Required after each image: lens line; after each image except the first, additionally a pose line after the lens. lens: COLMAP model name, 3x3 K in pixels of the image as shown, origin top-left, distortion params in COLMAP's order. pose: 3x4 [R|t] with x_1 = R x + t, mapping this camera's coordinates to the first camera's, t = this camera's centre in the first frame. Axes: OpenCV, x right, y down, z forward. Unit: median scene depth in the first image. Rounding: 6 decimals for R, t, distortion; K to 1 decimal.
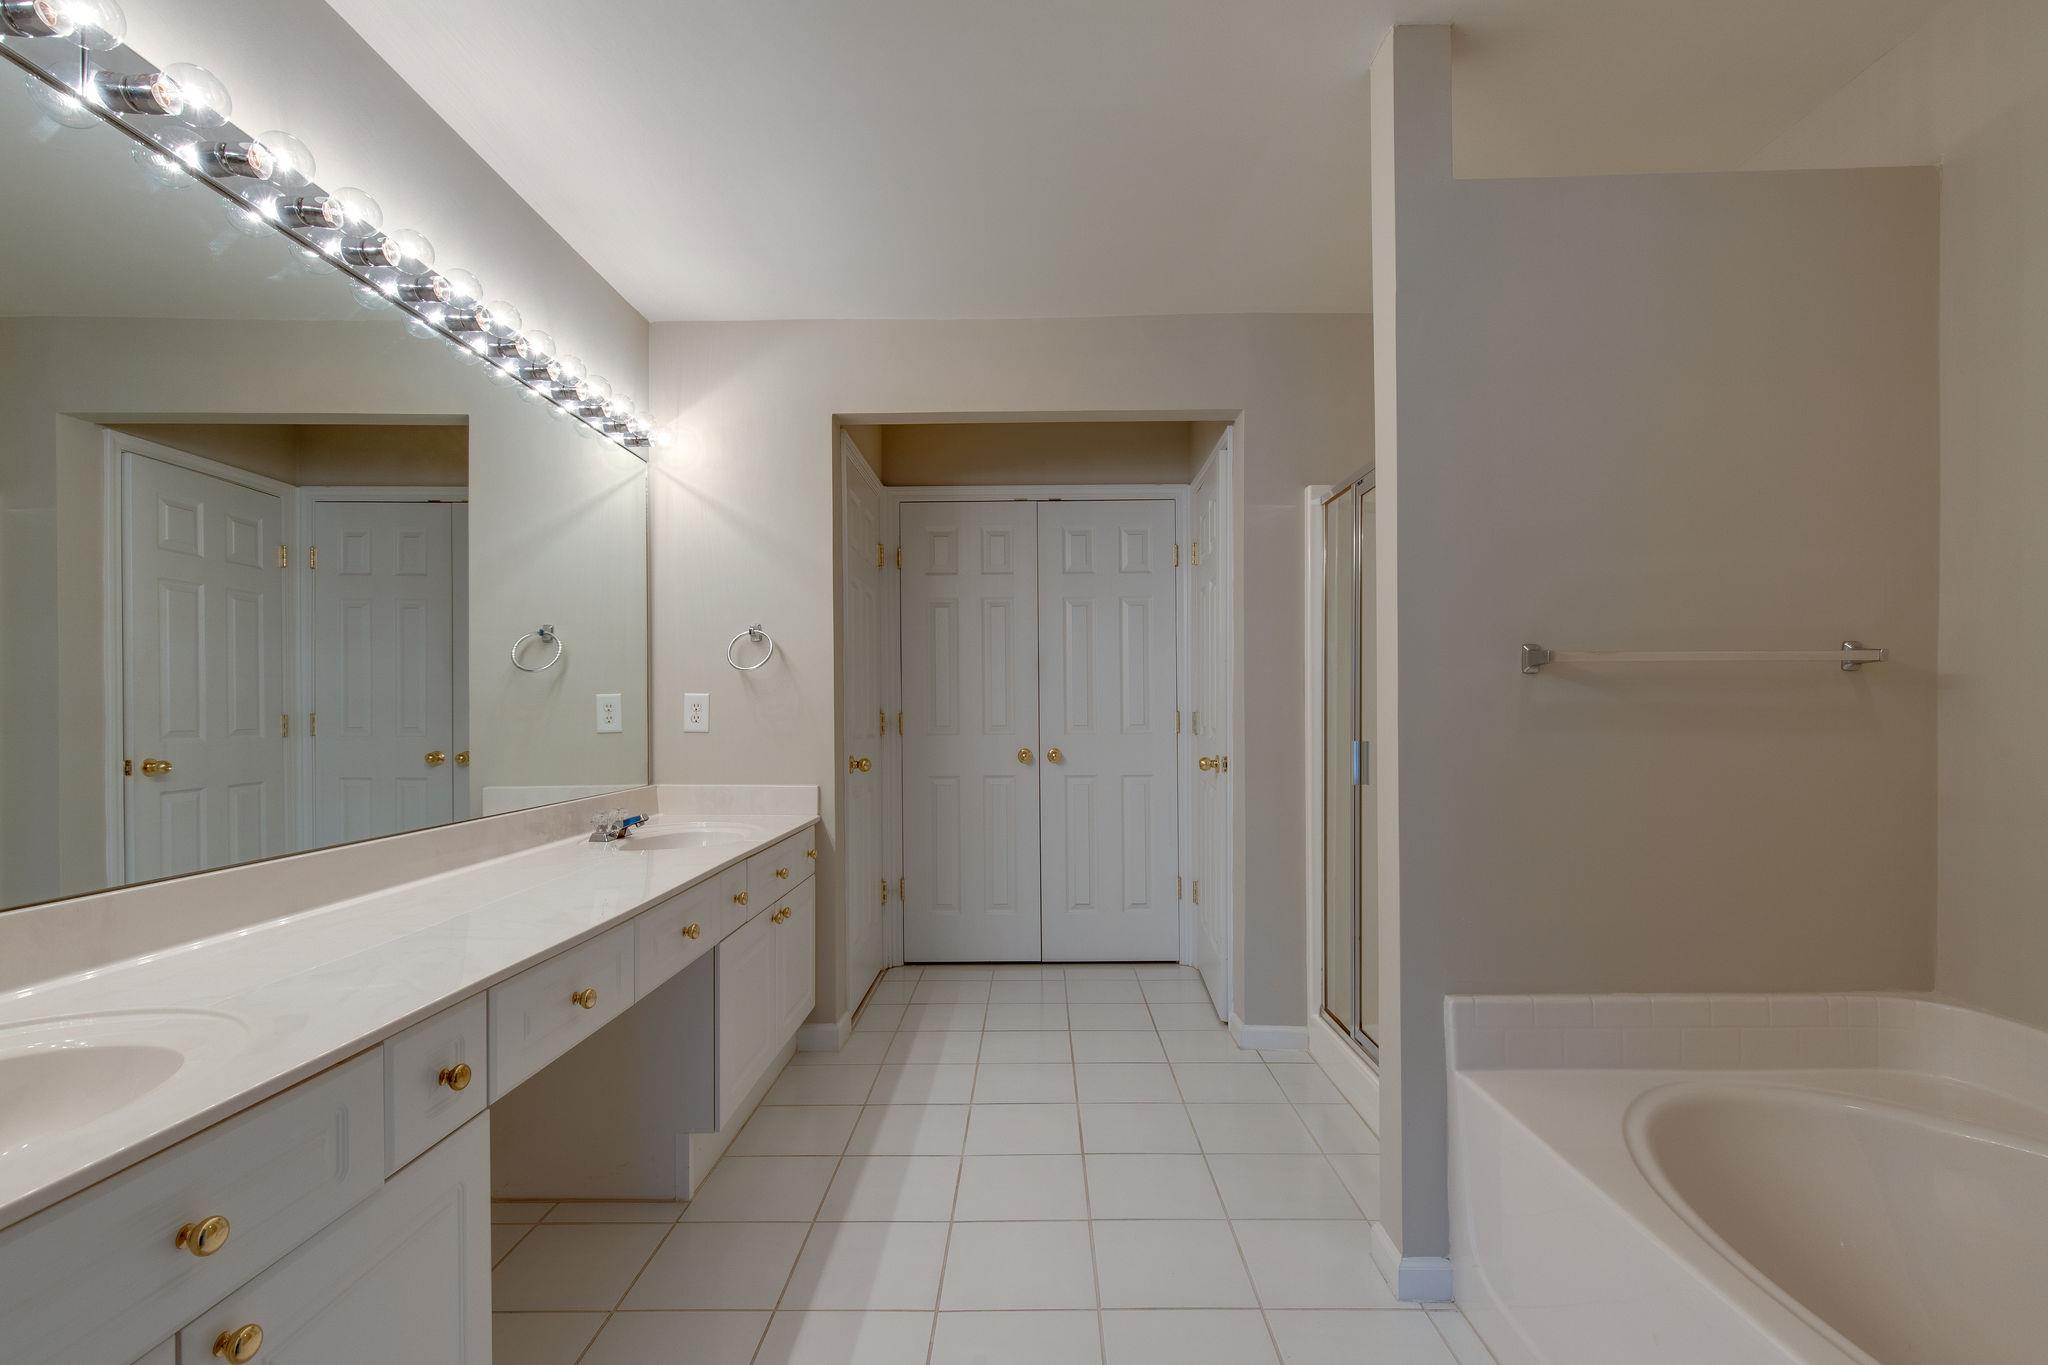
lens RADIAL K [[917.4, 0, 1030.4], [0, 917.4, 693.5], [0, 0, 1]] dist [-0.001331, -0.001138]
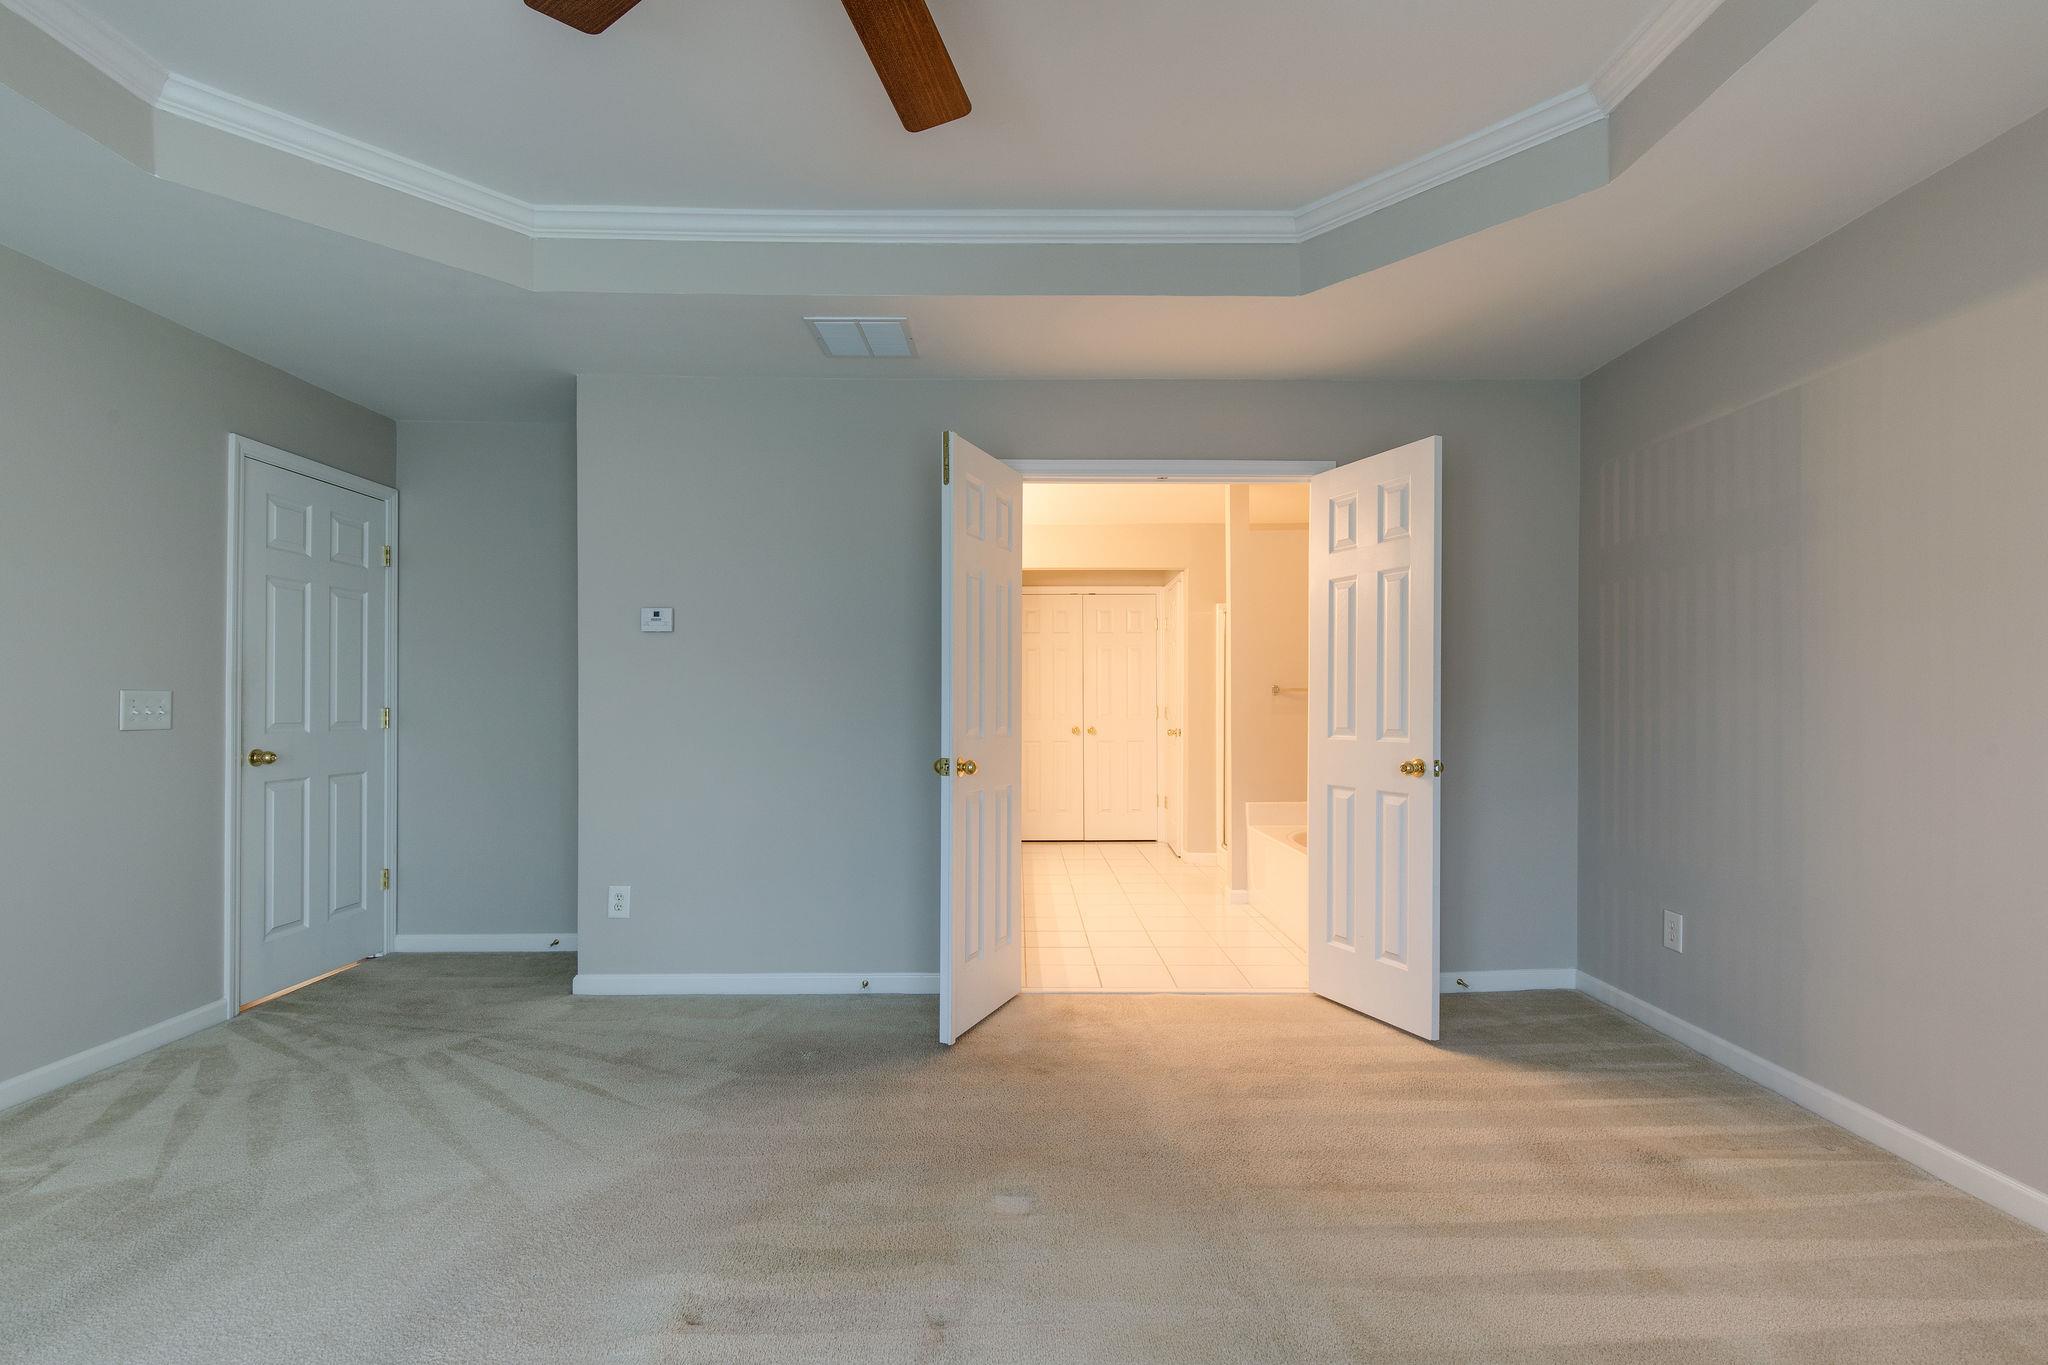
lens RADIAL K [[917.4, 0, 1026.8], [0, 917.4, 703.2], [0, 0, 1]] dist [0.001021, 0.000054]
pose [[0.999764, 0.002419, 0.021594, -0.150204], [-0.002802, 0.999839, 0.017744, -0.020605], [-0.021548, -0.017800, 0.999609, -0.894866]]
